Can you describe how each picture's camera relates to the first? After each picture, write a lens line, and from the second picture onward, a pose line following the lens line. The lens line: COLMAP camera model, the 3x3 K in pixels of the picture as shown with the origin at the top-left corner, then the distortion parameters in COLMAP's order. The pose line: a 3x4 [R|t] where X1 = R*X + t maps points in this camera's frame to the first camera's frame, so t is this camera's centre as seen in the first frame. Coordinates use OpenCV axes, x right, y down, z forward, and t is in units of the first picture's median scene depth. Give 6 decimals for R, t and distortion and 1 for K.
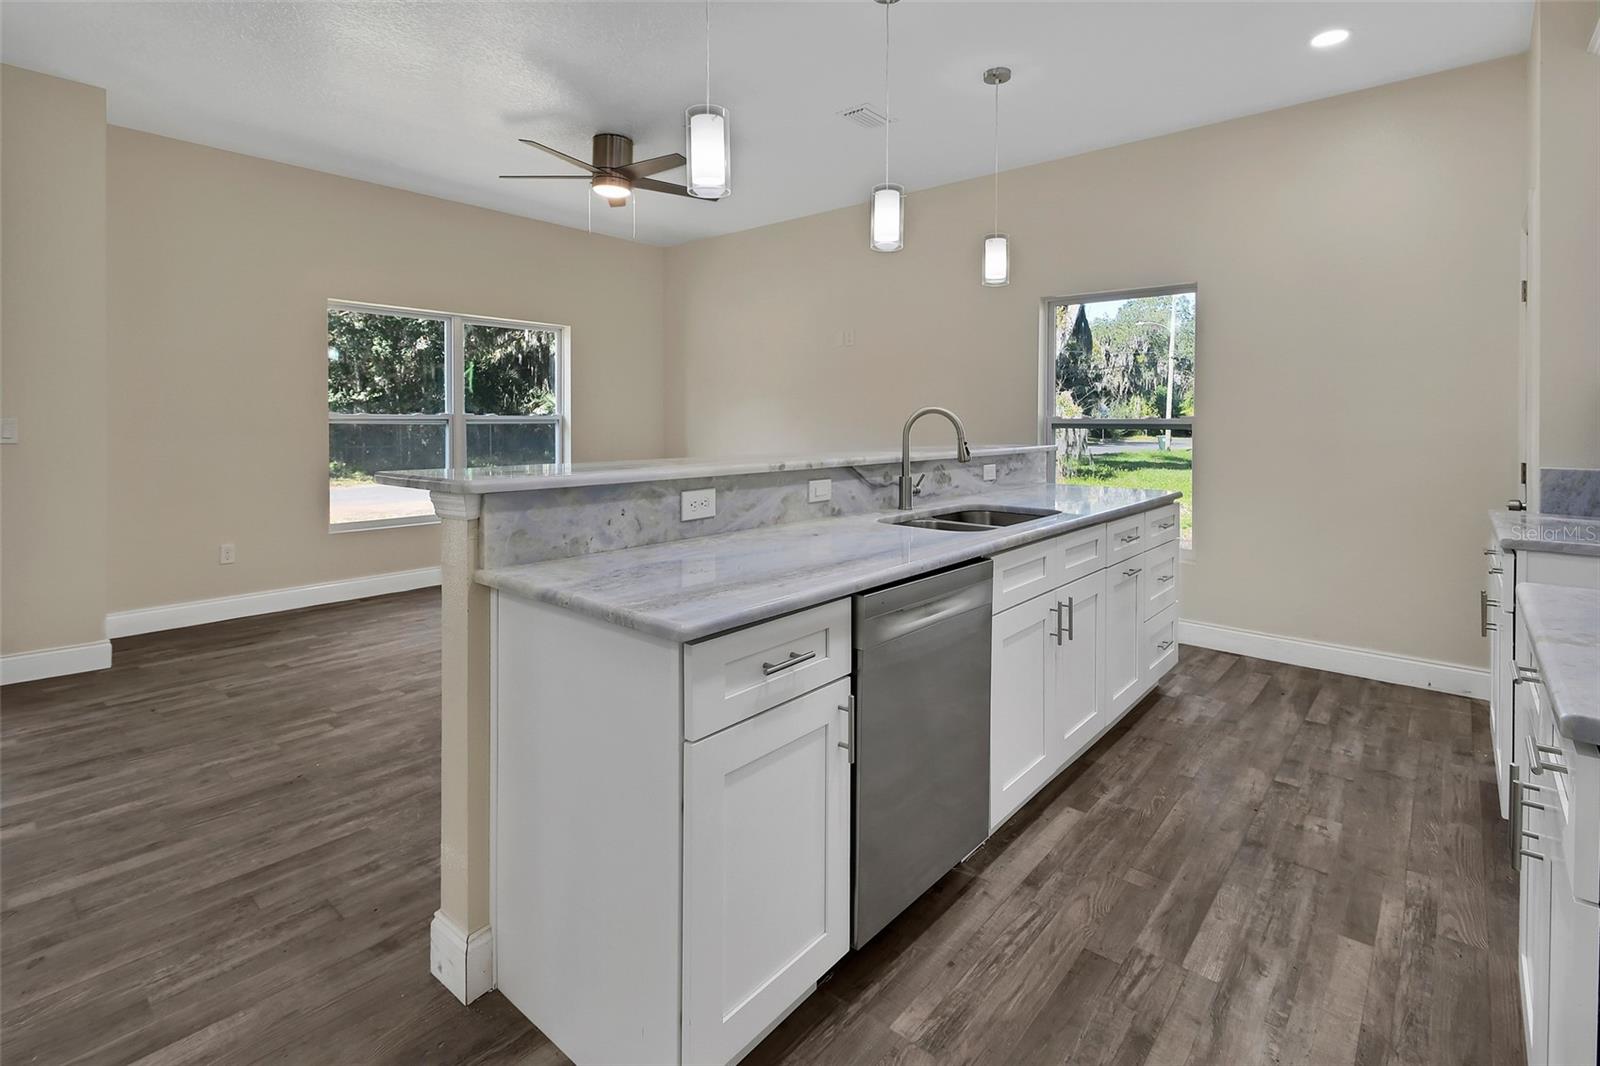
lens RADIAL K [[755.7, 0, 800.0], [0, 755.7, 533.0], [0, 0, 1]] dist [-0.002426, -0.001667]
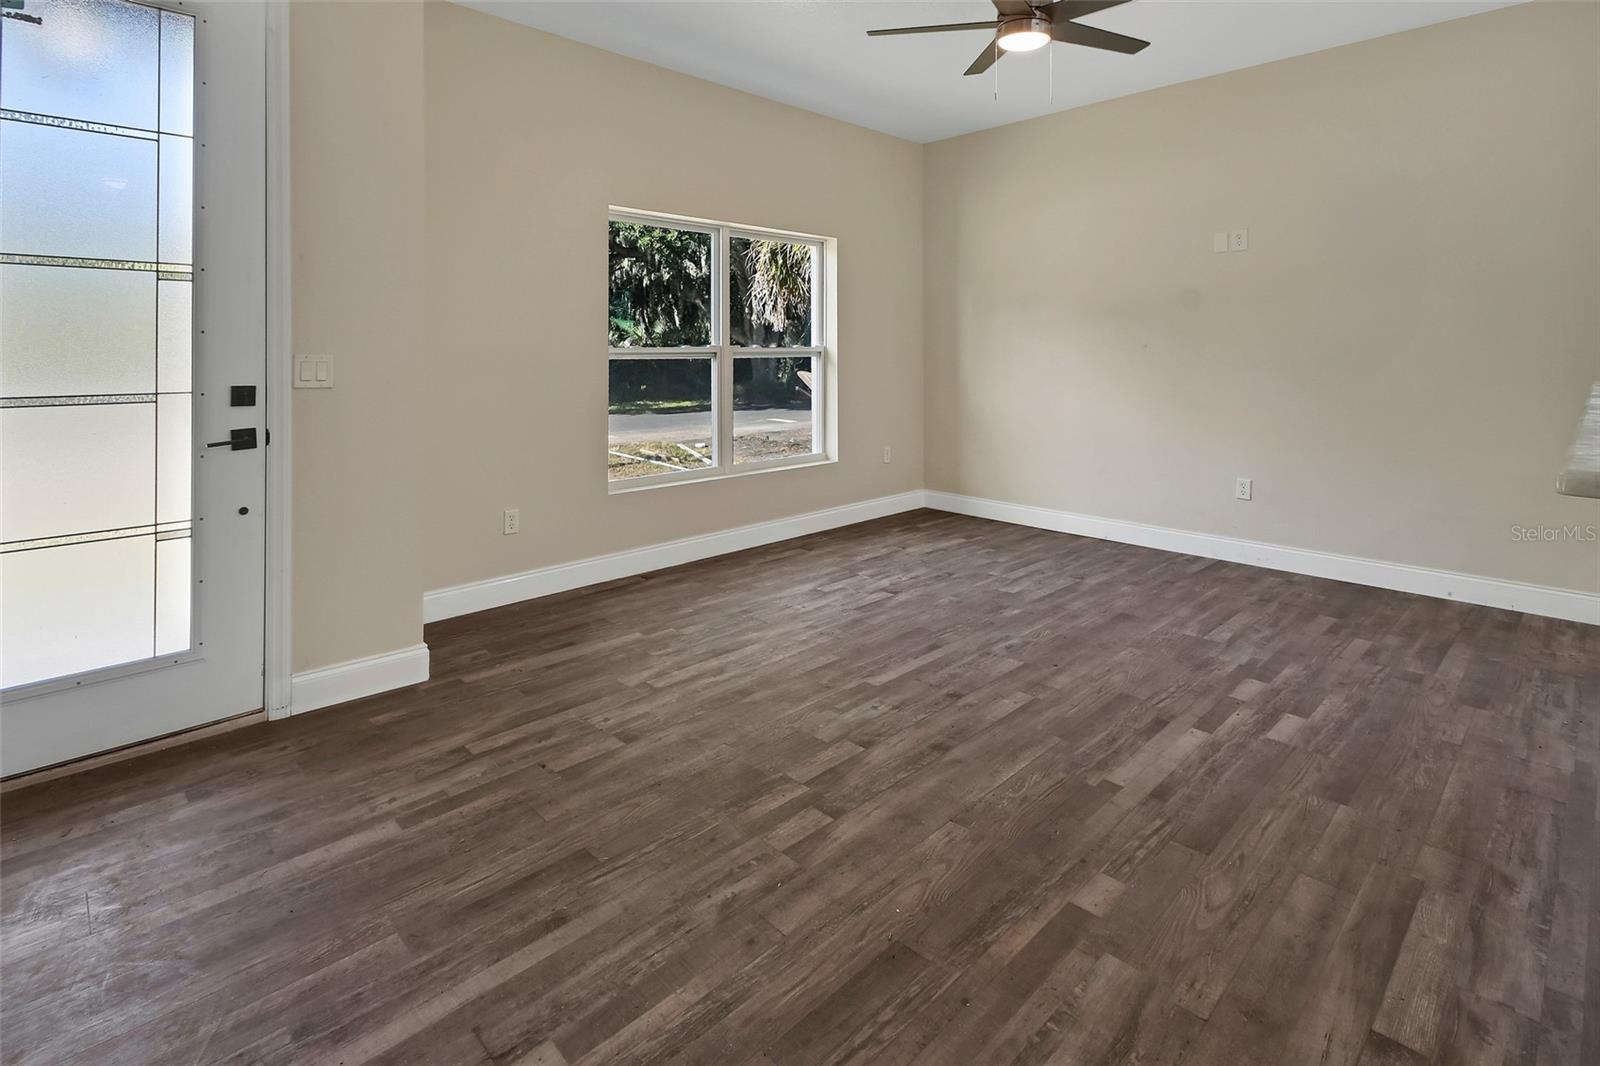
lens RADIAL K [[779.7, 0, 767.1], [0, 779.7, 466.1], [0, 0, 1]] dist [0.020303, -0.000396]
pose [[0.993433, 0.009761, -0.113997, -0.425033], [-0.010248, 0.999941, -0.003686, -0.033249], [0.113954, 0.004830, 0.993474, 0.220116]]
